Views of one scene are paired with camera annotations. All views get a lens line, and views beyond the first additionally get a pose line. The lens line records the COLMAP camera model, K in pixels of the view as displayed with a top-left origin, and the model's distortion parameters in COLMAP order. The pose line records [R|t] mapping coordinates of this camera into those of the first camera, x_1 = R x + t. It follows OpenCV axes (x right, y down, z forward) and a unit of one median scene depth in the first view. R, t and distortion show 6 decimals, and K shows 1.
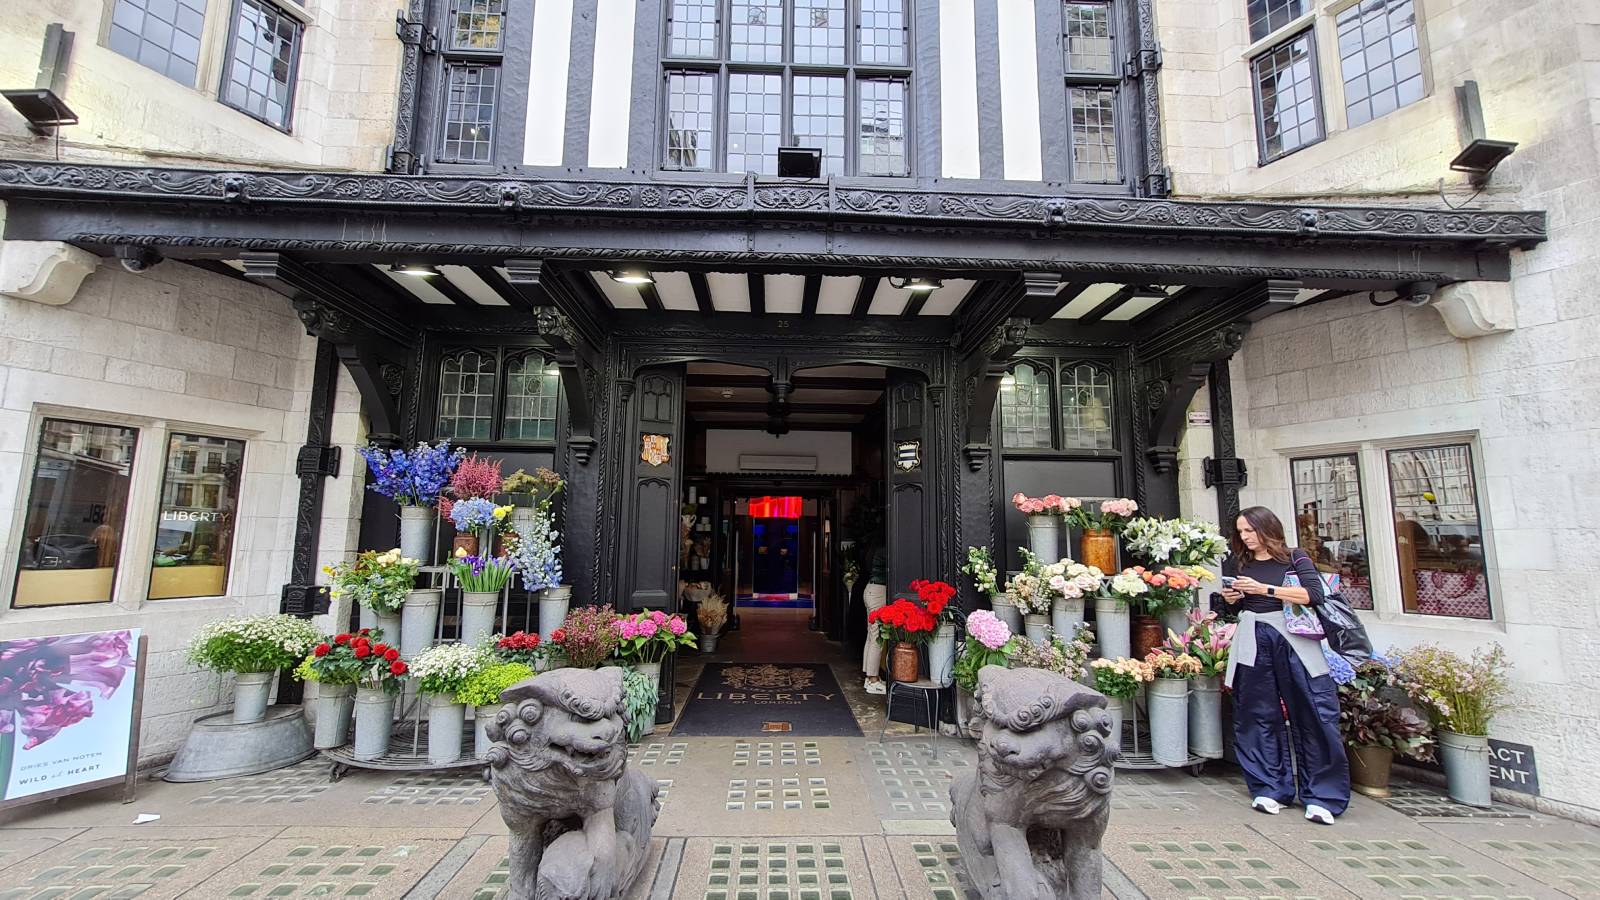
lens RADIAL K [[632.7, 0, 800.0], [0, 632.7, 450.0], [0, 0, 1]] dist [0.000299, 0.000483]
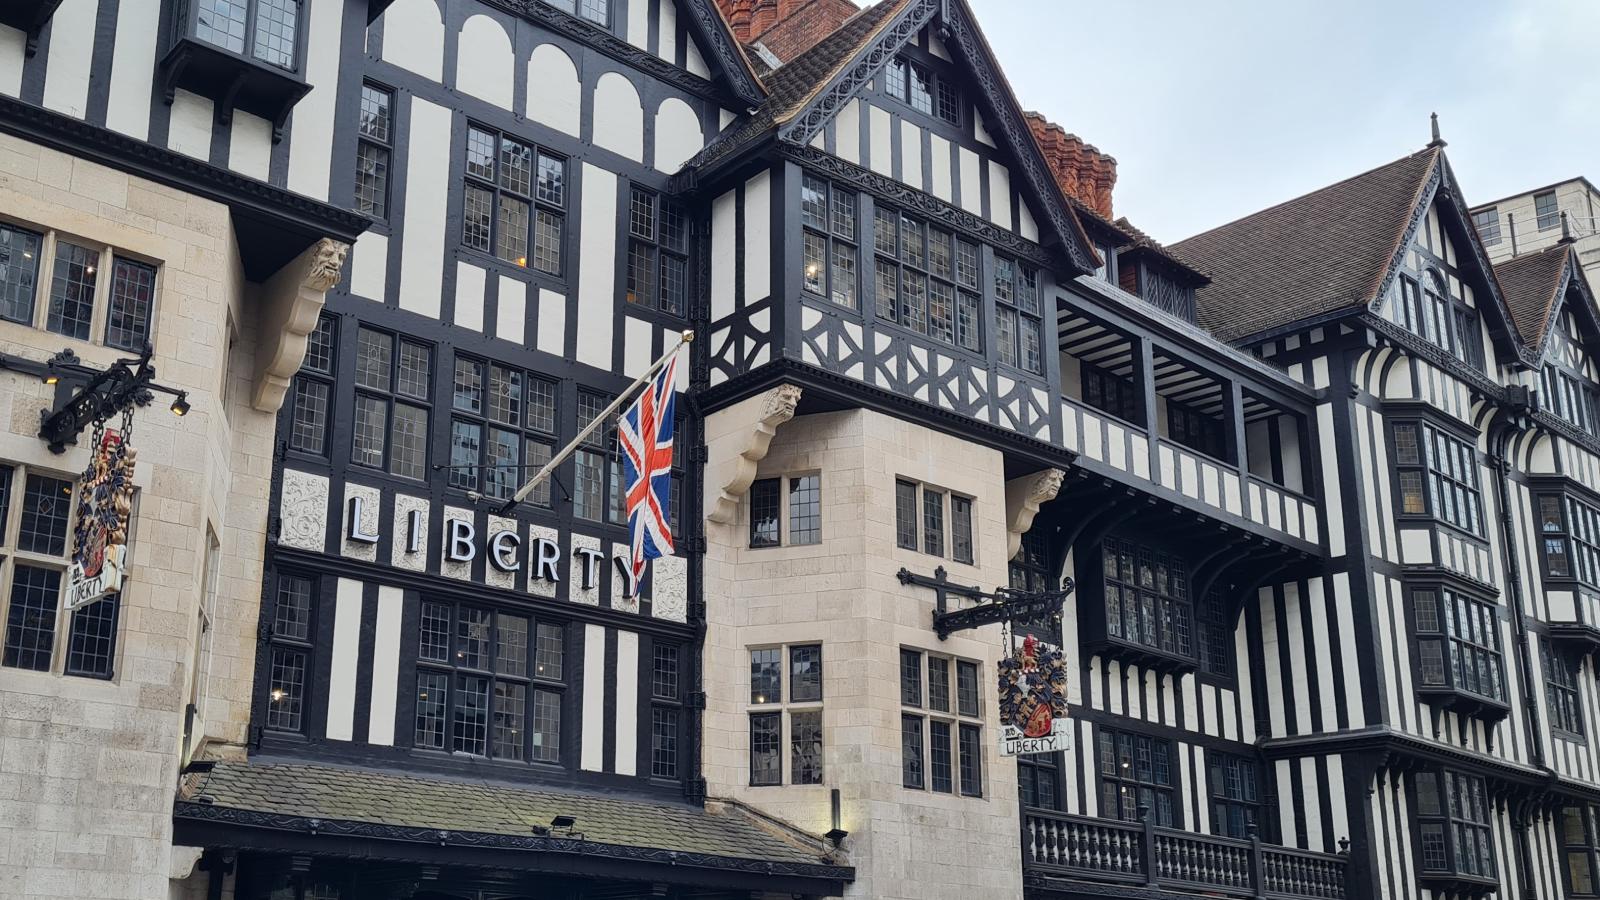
lens RADIAL K [[1625.8, 0, 645.1], [0, 1625.8, 538.6], [0, 0, 1]] dist [0.083833, -0.093884]
pose [[0.815752, 0.163553, 0.554796, -1.953362], [-0.086286, 0.982866, -0.162876, -0.375601], [-0.571930, 0.084996, 0.815887, -2.354303]]
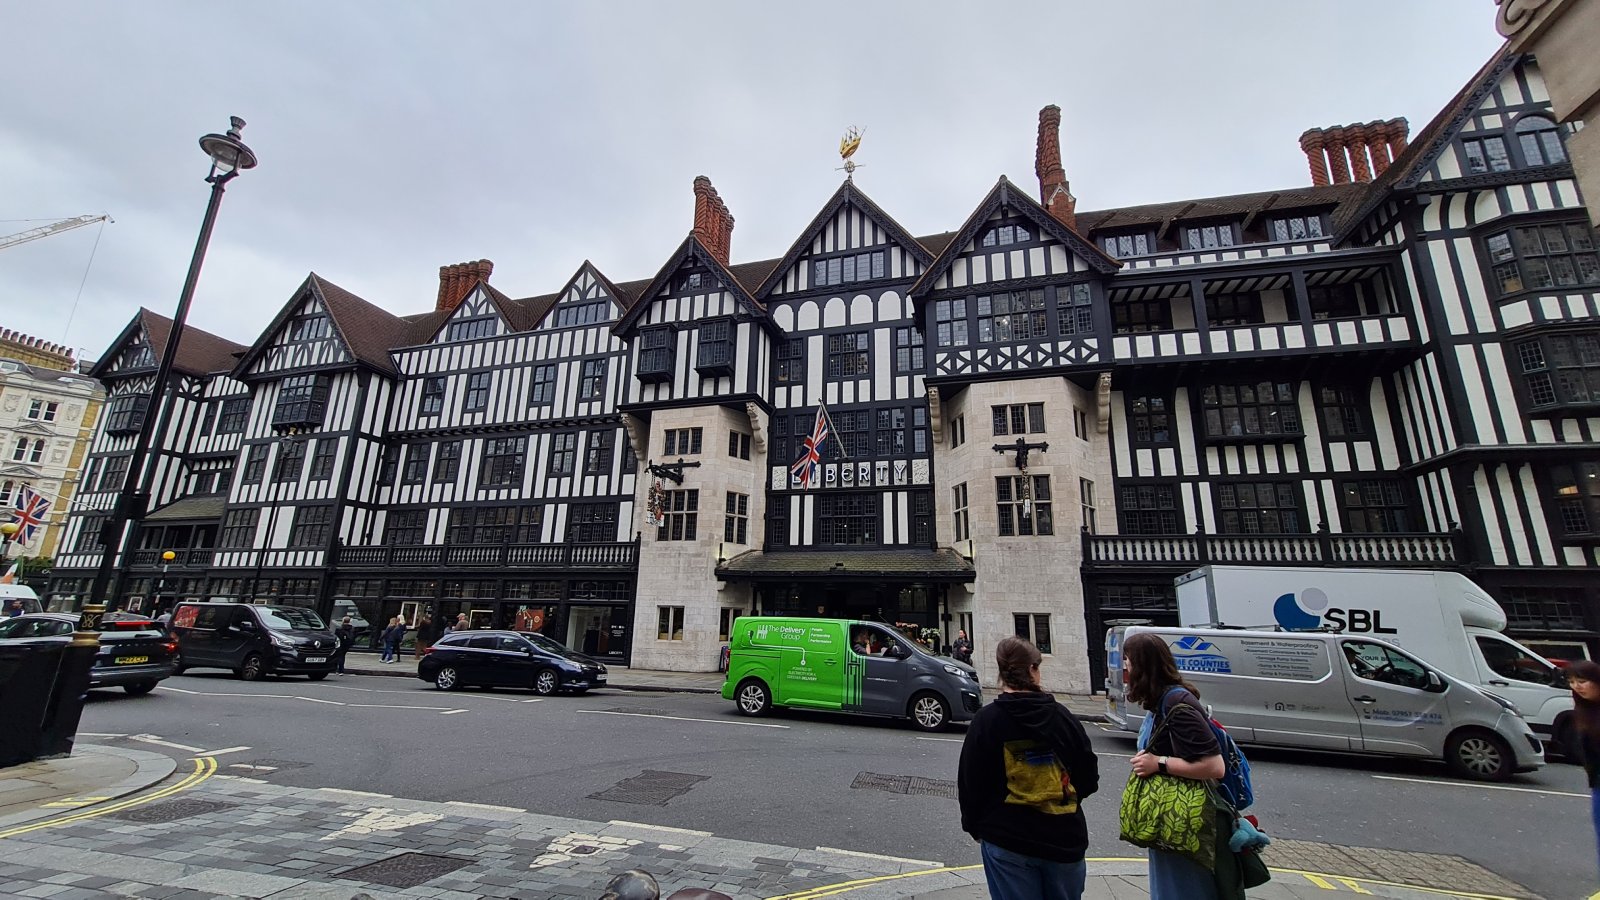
lens RADIAL K [[627.9, 0, 799.2], [0, 627.9, 455.2], [0, 0, 1]] dist [0.000677, 0.000642]
pose [[0.946335, -0.073081, -0.314816, 1.110219], [0.032979, 0.990850, -0.130879, -0.515381], [0.321500, 0.113473, 0.940086, -3.356070]]
